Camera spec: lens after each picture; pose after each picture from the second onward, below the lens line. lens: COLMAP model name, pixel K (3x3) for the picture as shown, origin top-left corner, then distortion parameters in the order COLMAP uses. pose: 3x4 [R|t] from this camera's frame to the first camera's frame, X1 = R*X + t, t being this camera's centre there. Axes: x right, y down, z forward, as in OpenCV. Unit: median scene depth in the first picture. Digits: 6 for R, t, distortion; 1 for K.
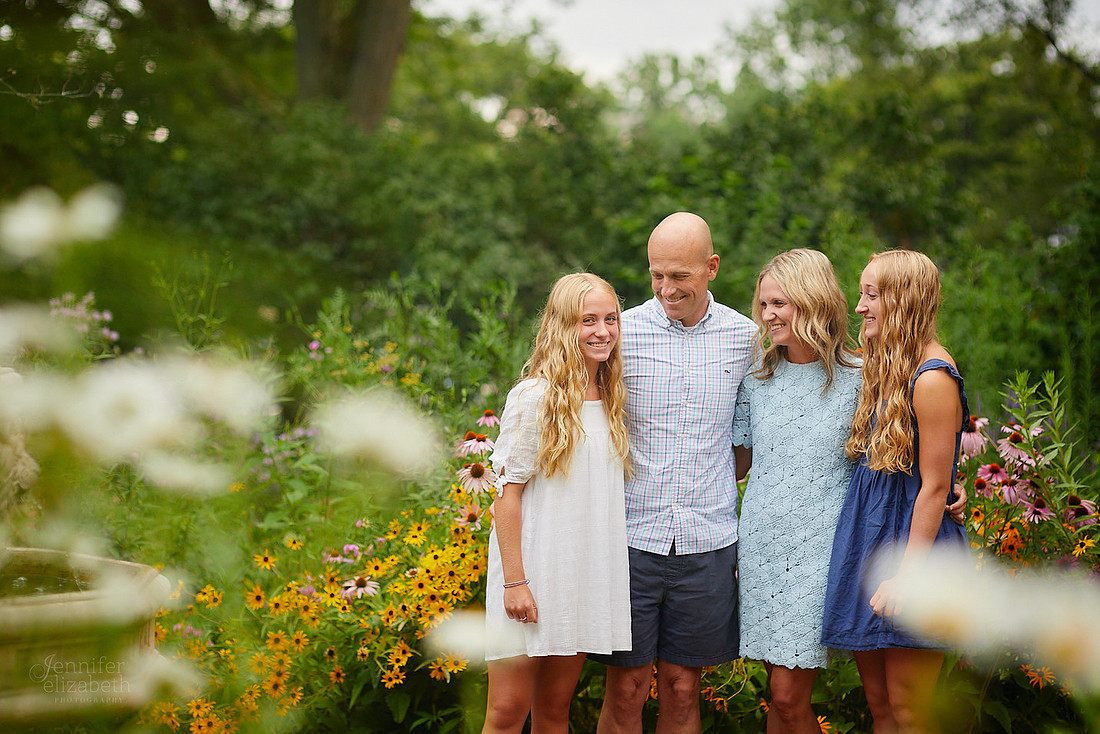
lens RADIAL K [[2815.1, 0, 550.0], [0, 2815.1, 367.0], [0, 0, 1]] dist [-0.097320, 1.401680]
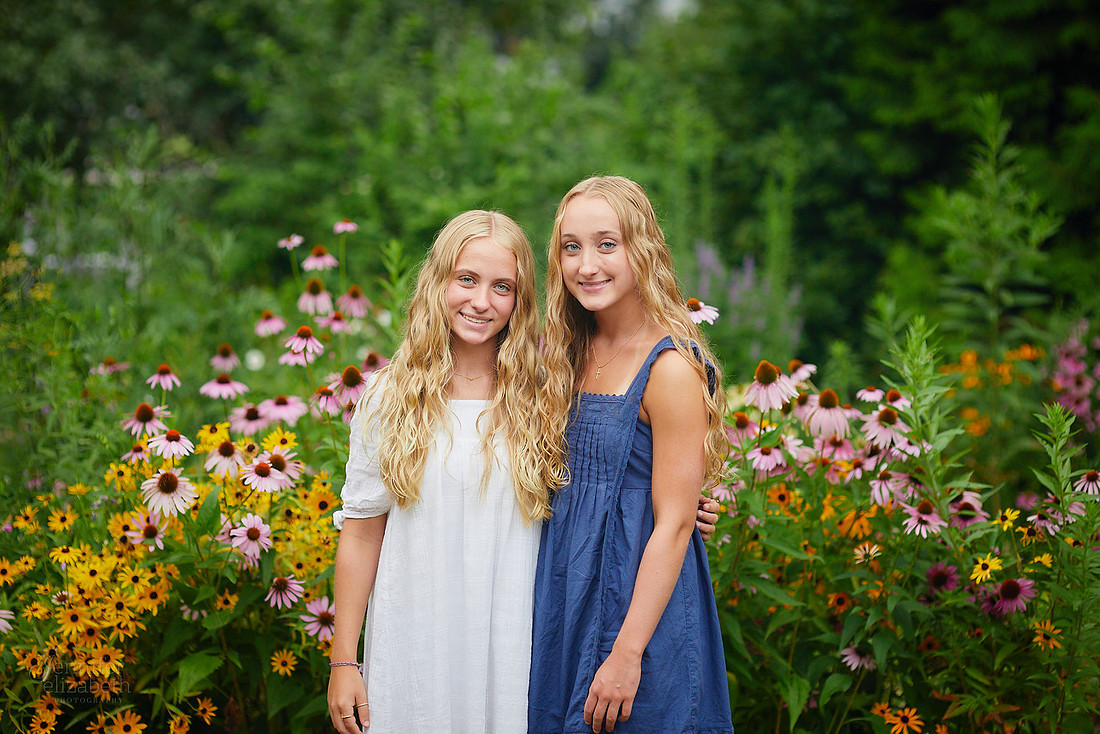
lens RADIAL K [[2589.1, 0, 530.3], [0, 2589.1, 366.0], [0, 0, 1]] dist [-0.045361, 0.287303]
pose [[0.984934, -0.003927, 0.172888, -0.044995], [-0.013316, 0.995052, 0.098464, -0.052685], [-0.172419, -0.099282, 0.980007, 0.338553]]
